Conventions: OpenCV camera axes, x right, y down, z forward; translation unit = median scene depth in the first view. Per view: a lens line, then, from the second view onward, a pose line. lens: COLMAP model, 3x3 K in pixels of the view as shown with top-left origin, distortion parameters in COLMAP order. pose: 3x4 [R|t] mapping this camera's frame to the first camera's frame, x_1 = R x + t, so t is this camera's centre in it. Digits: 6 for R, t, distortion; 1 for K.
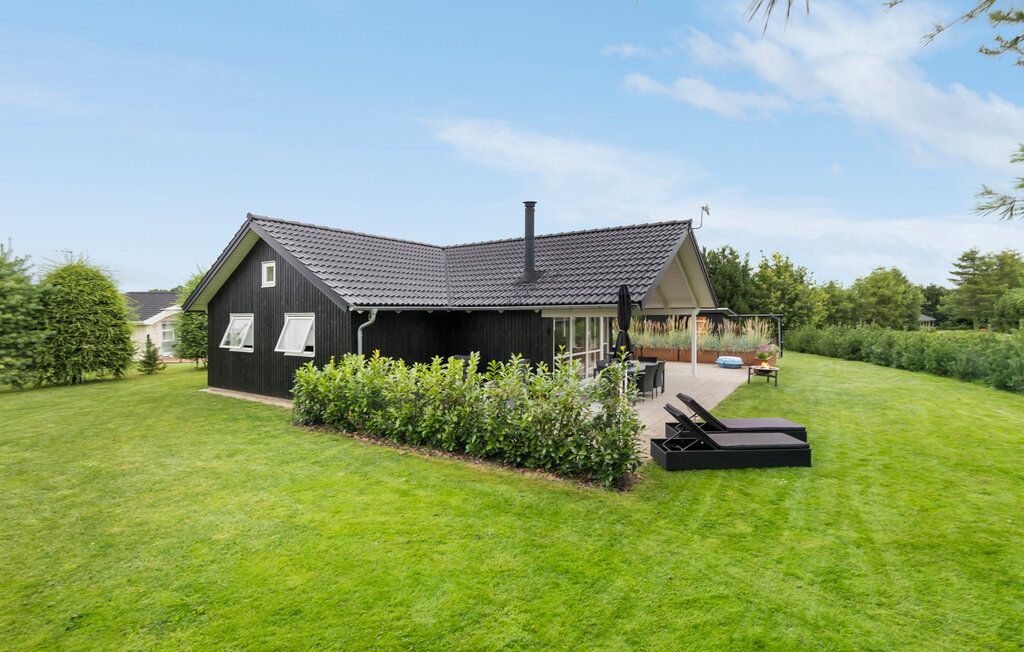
lens RADIAL K [[473.7, 0, 512.0], [0, 473.7, 326.0], [0, 0, 1]] dist [0.033074, 0.000017]
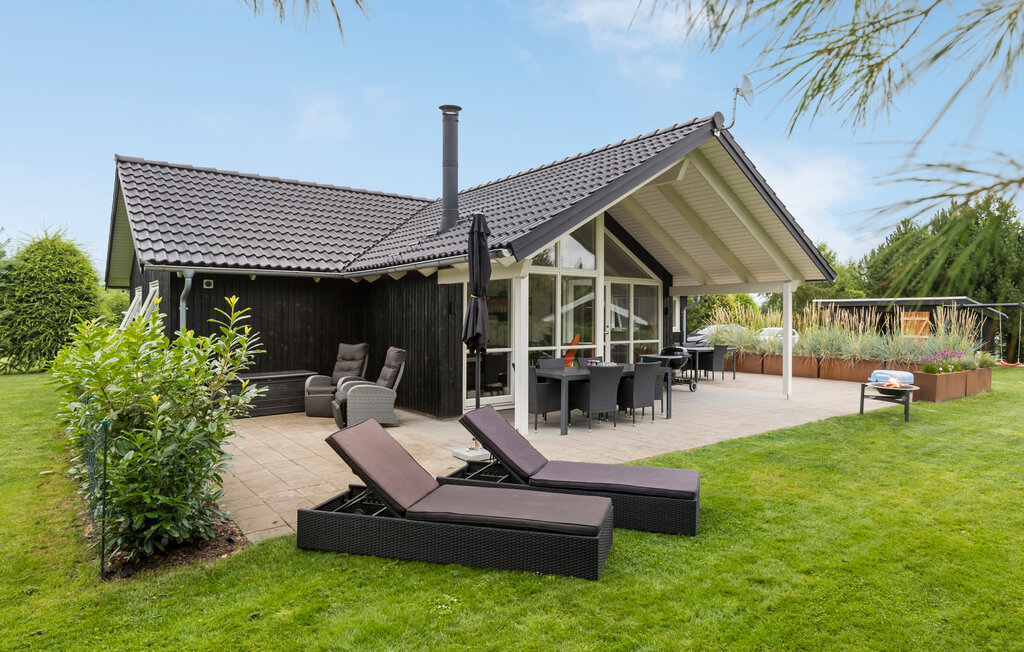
lens RADIAL K [[626.0, 0, 512.0], [0, 626.0, 326.0], [0, 0, 1]] dist [0.001734, 0.000674]
pose [[0.951470, 0.016204, -0.307316, 0.405441], [-0.019520, 0.999780, -0.007719, 0.040243], [0.307123, 0.013344, 0.951576, 0.247945]]
